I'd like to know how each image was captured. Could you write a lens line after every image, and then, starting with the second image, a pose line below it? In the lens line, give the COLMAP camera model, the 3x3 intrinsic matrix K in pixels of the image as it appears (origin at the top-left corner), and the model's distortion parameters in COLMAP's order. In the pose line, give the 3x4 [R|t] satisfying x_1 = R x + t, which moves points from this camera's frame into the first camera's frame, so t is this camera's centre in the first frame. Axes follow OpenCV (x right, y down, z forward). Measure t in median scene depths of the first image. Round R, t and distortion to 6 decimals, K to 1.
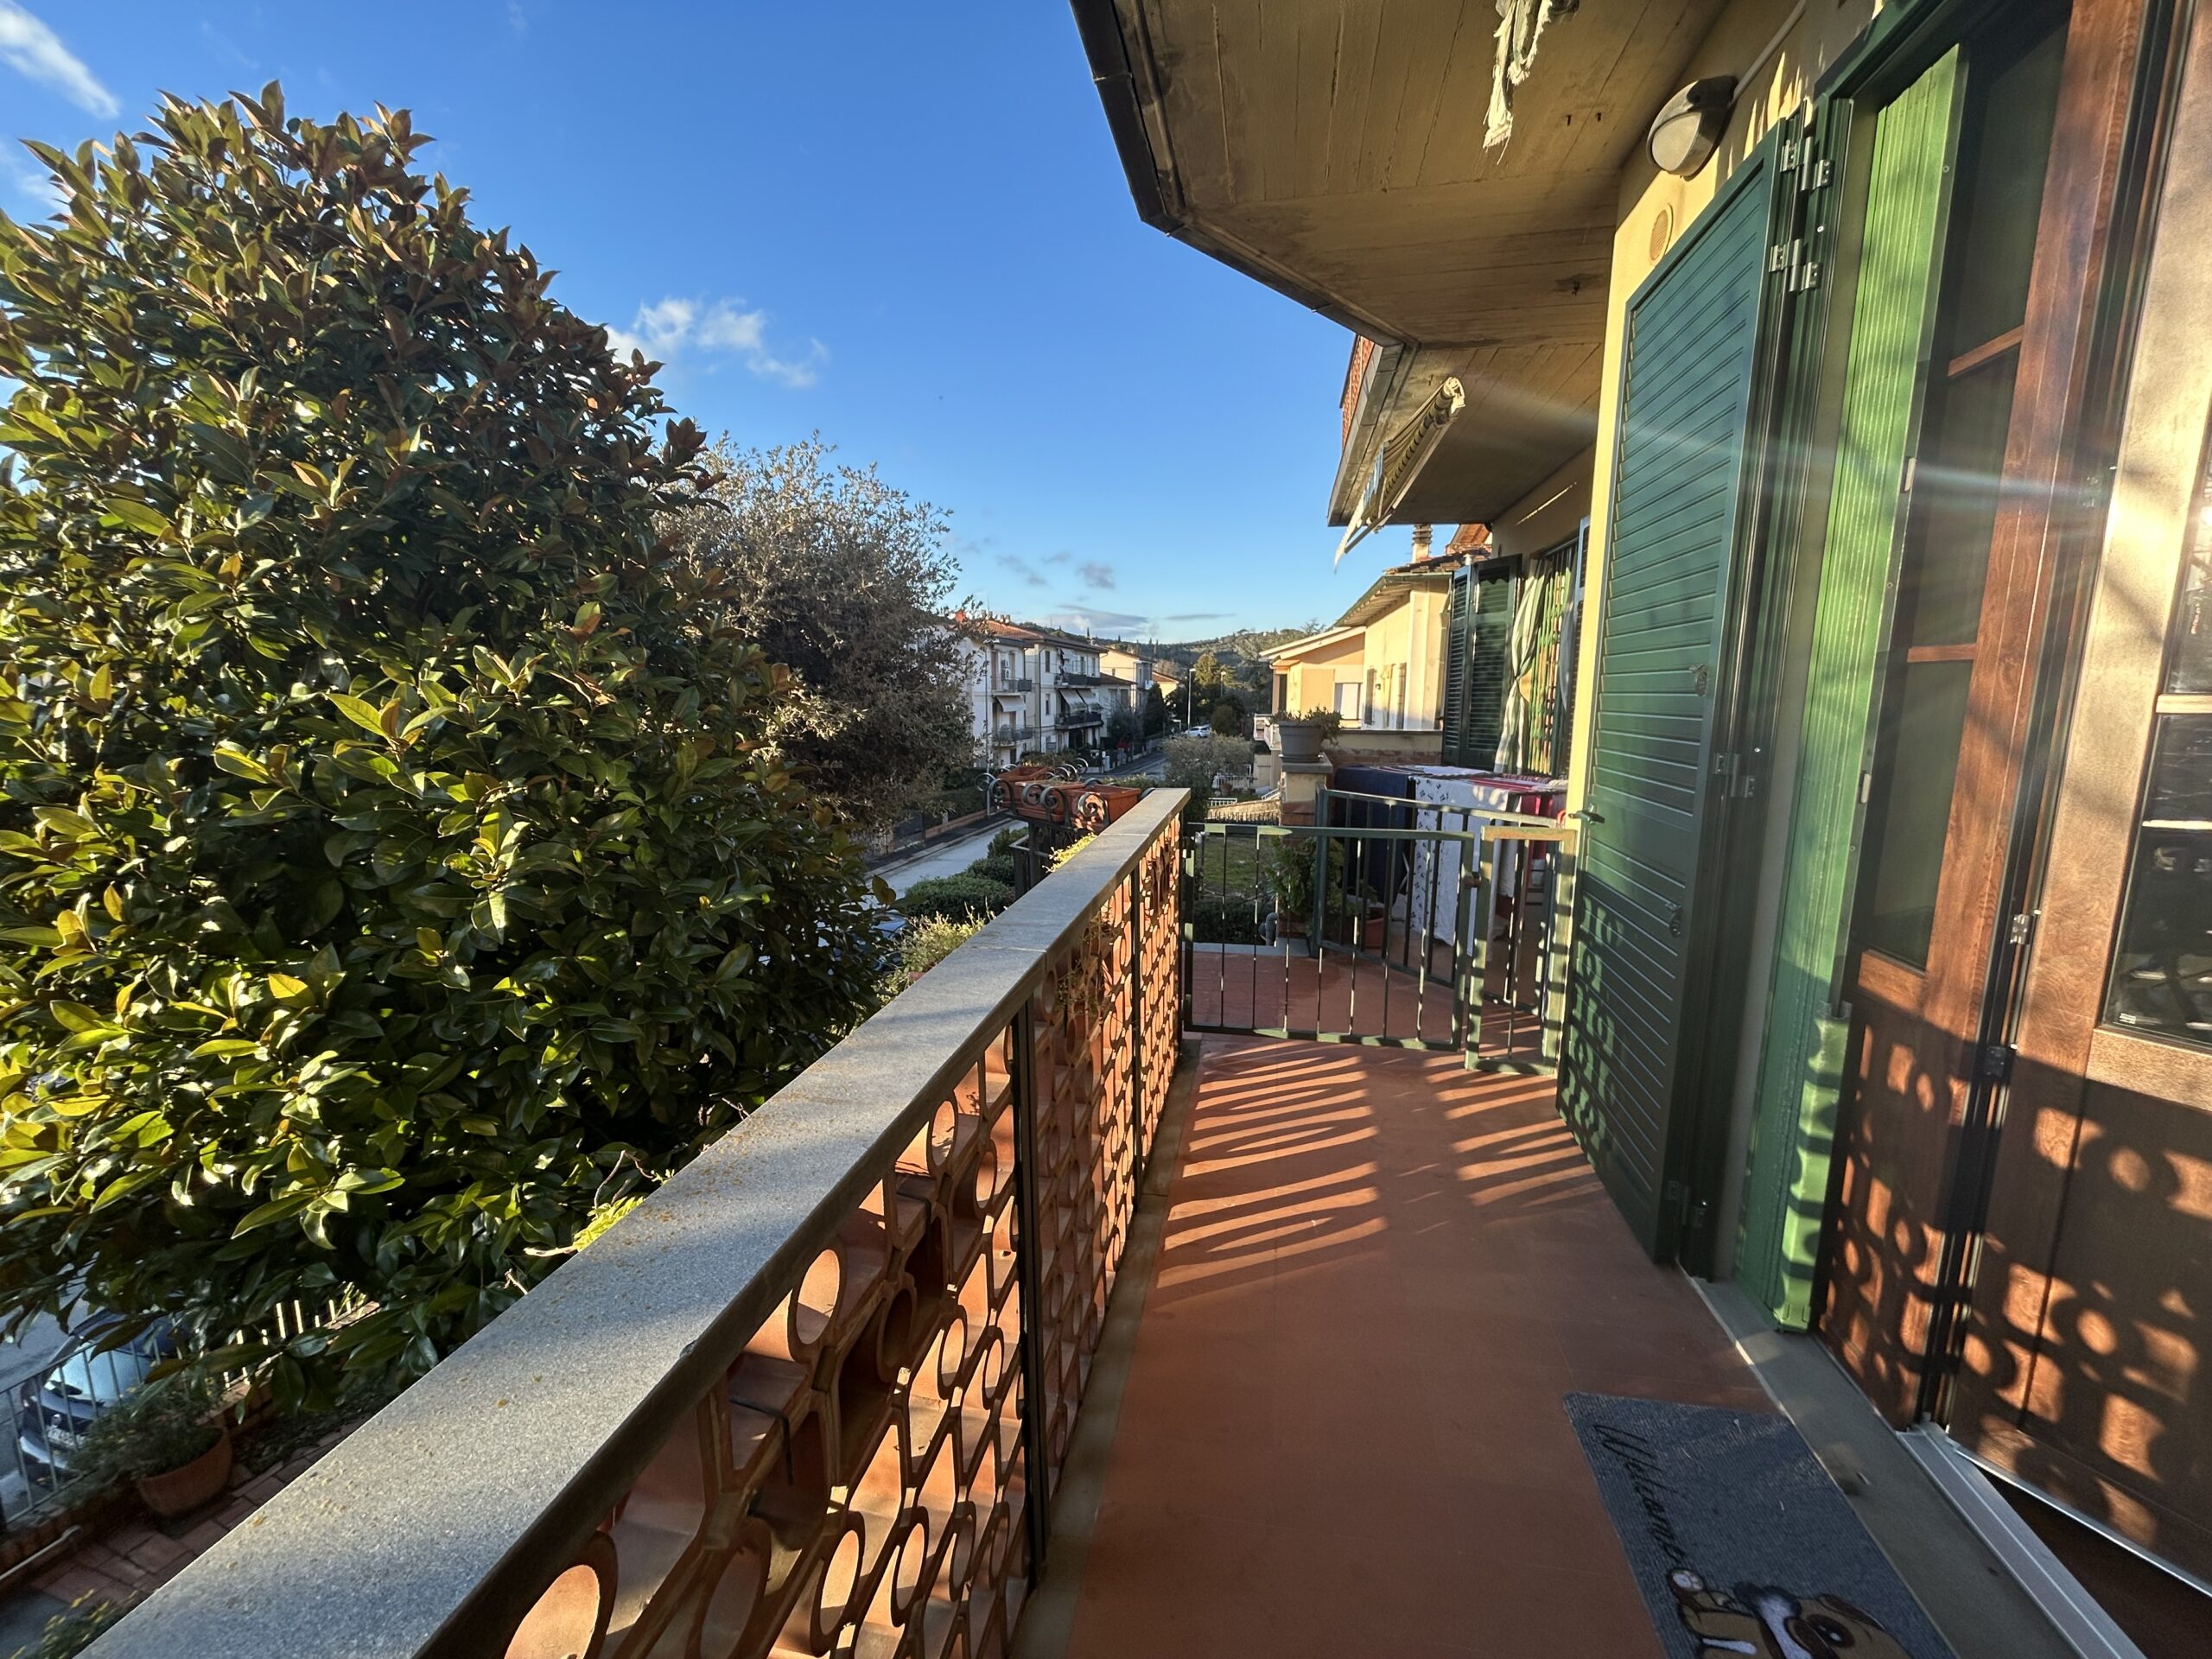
lens RADIAL K [[891.4, 0, 1098.4], [0, 891.4, 830.4], [0, 0, 1]] dist [0.000328, 0.000053]
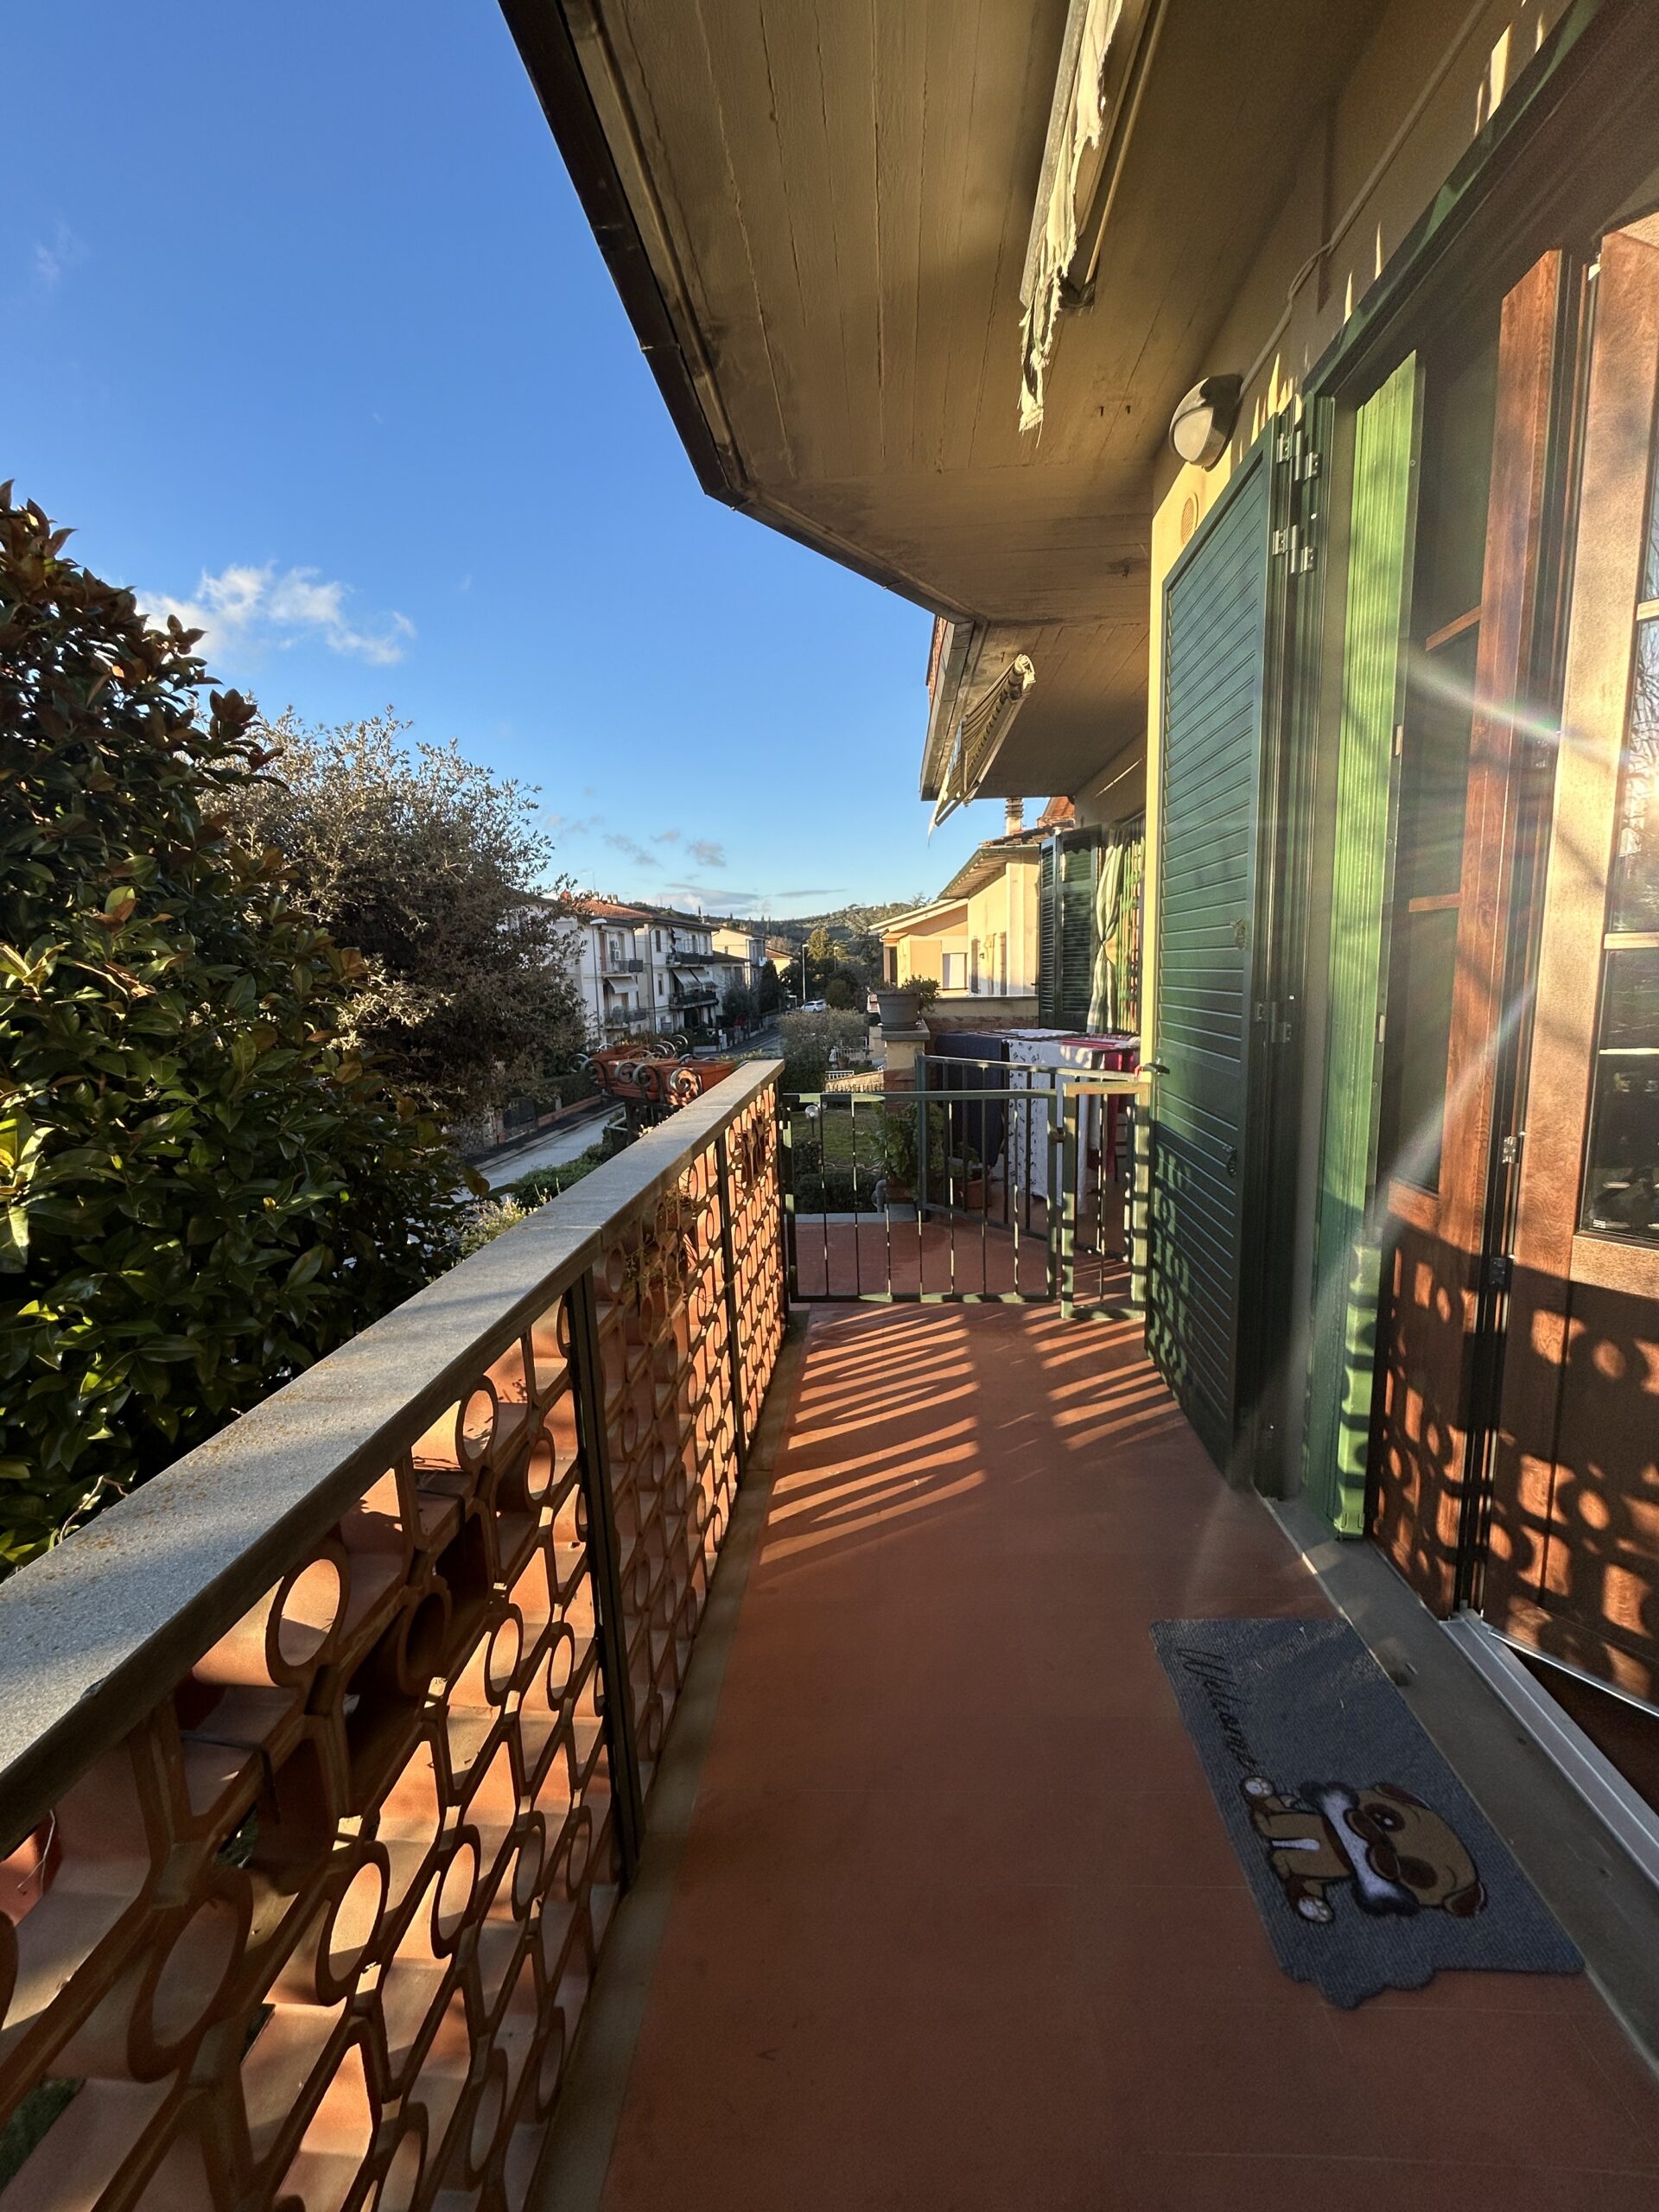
lens RADIAL K [[891.4, 0, 825.2], [0, 891.4, 1095.9], [0, 0, 1]] dist [0.000328, 0.000053]
pose [[0.991702, -0.048798, 0.118939, 0.036607], [0.050253, 0.998694, -0.009259, 0.006546], [-0.118332, 0.015160, 0.992858, 0.003363]]
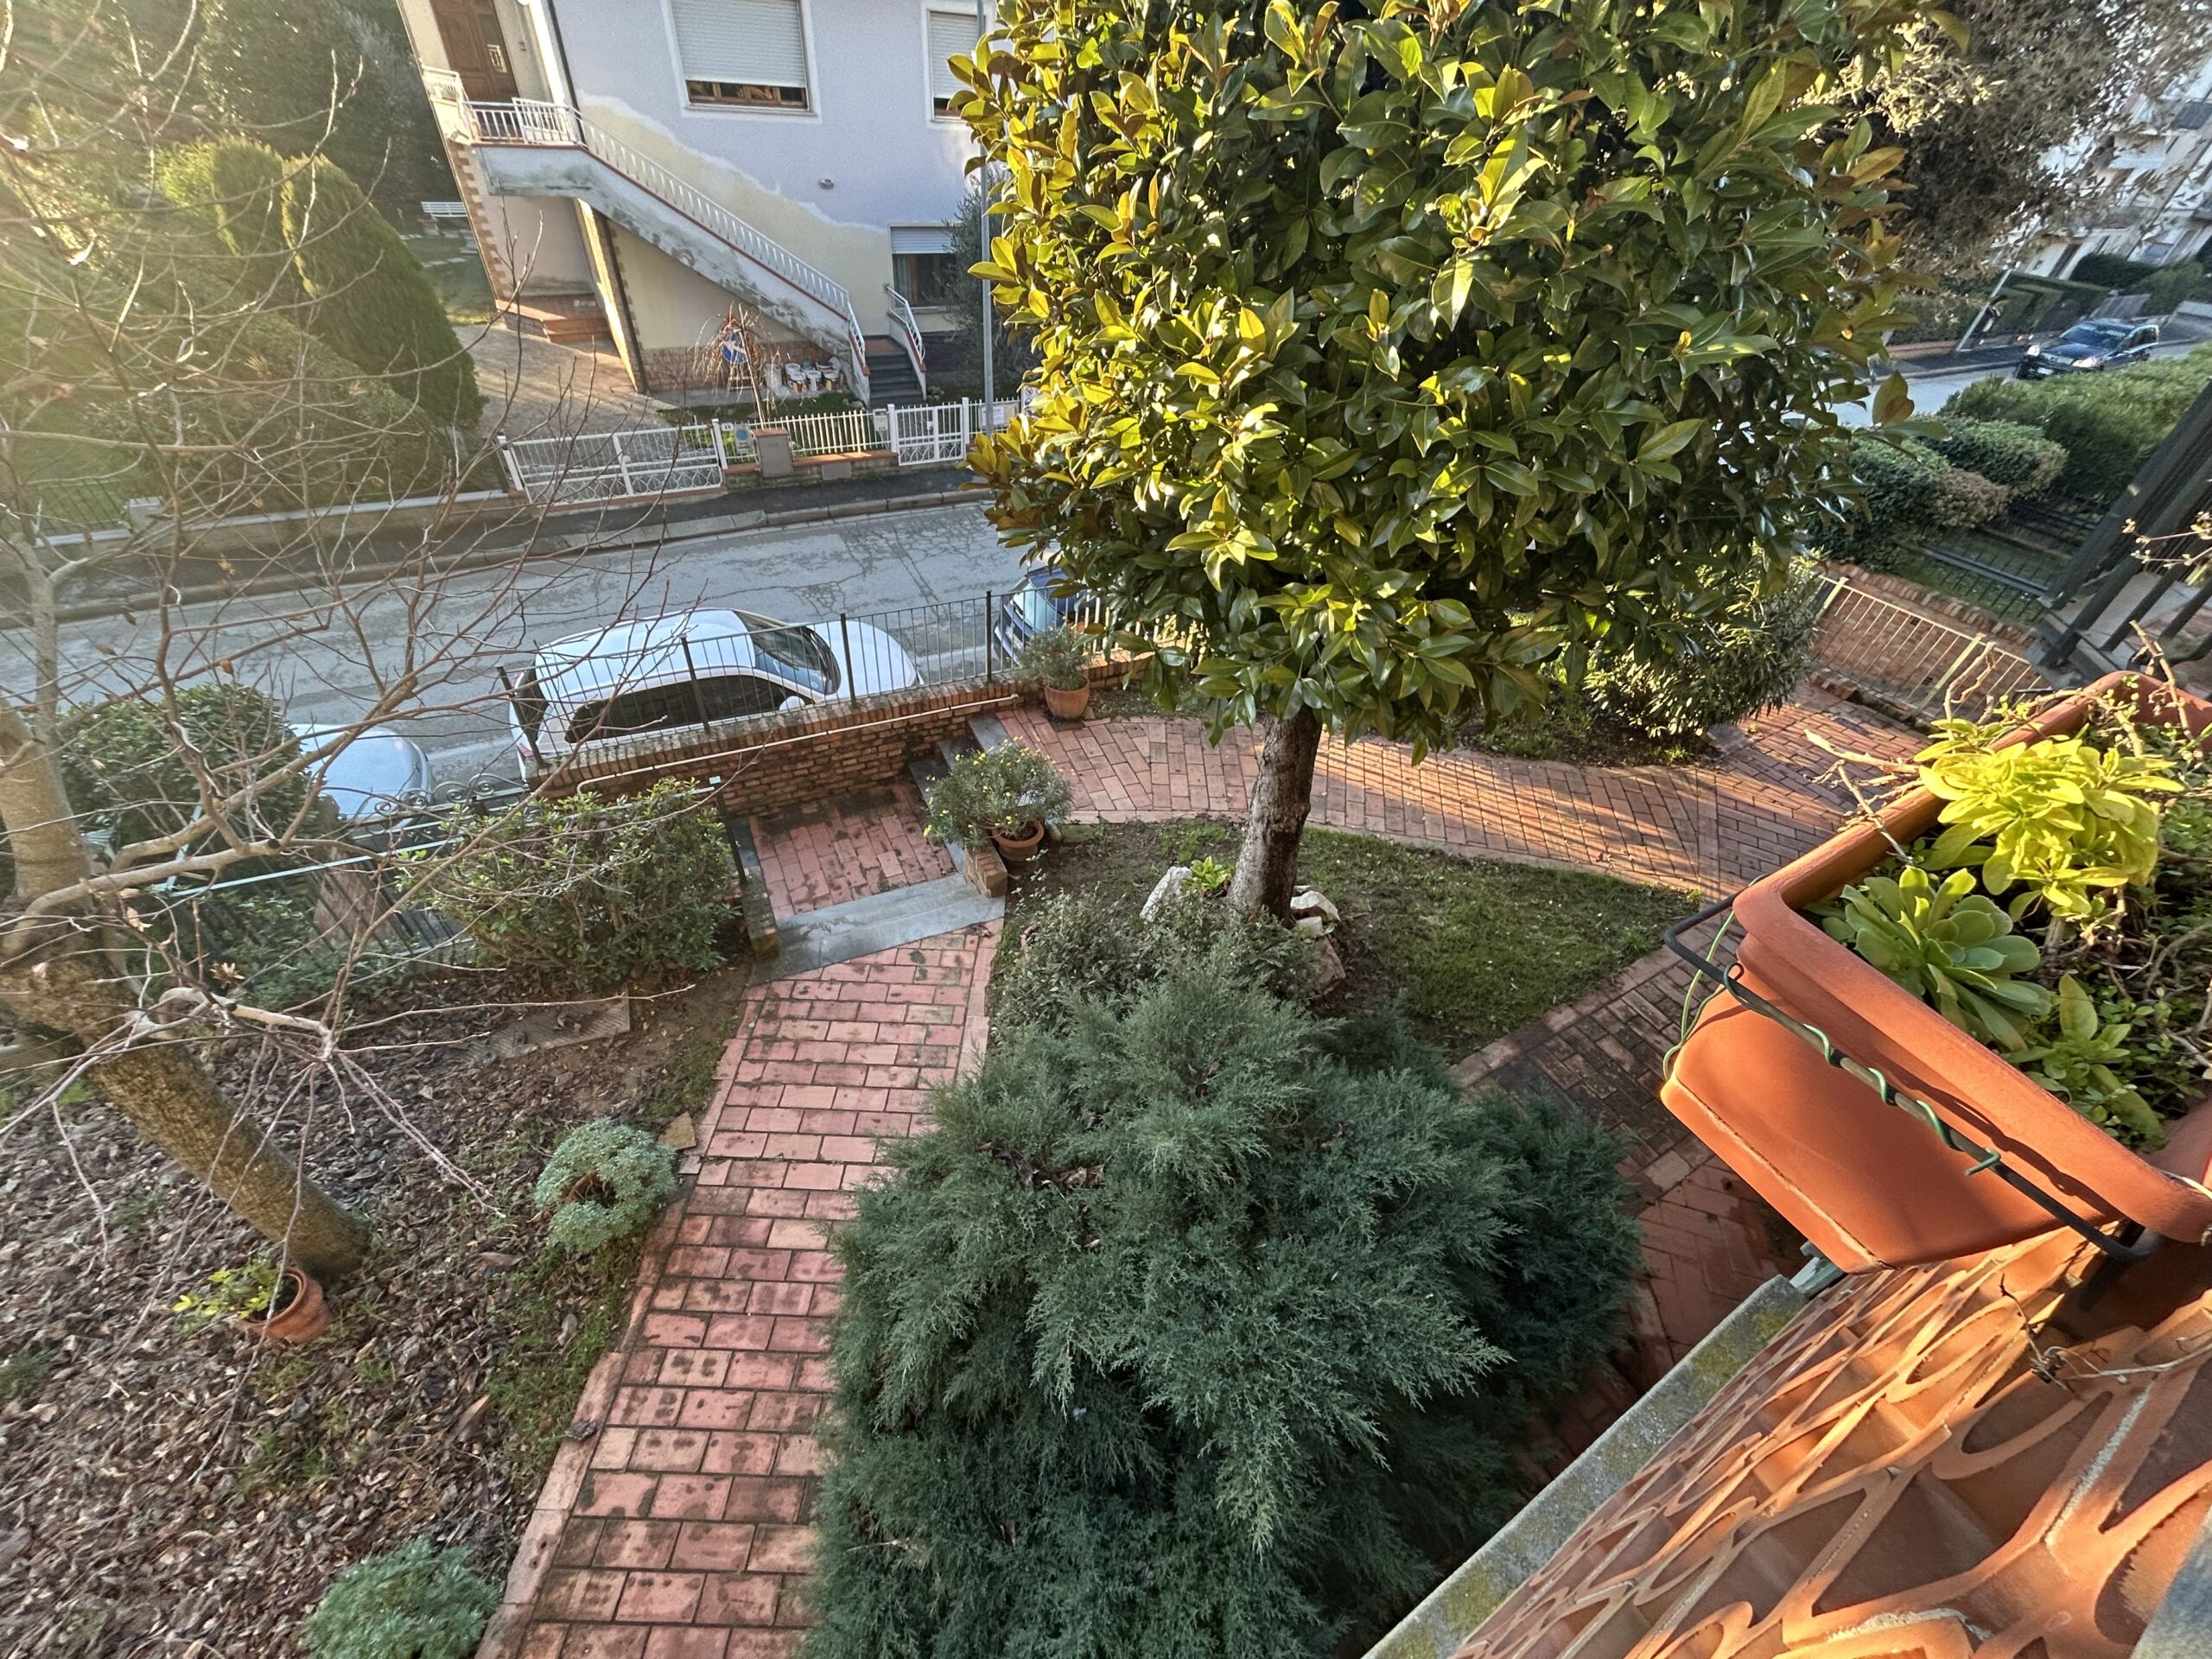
lens RADIAL K [[897.2, 0, 1102.8], [0, 897.2, 812.4], [0, 0, 1]] dist [0.013073, 0.000113]
pose [[0.668464, 0.520293, -0.531461, -0.193955], [-0.189186, 0.810021, 0.555044, 0.086235], [0.719280, -0.270482, 0.639902, 0.079314]]
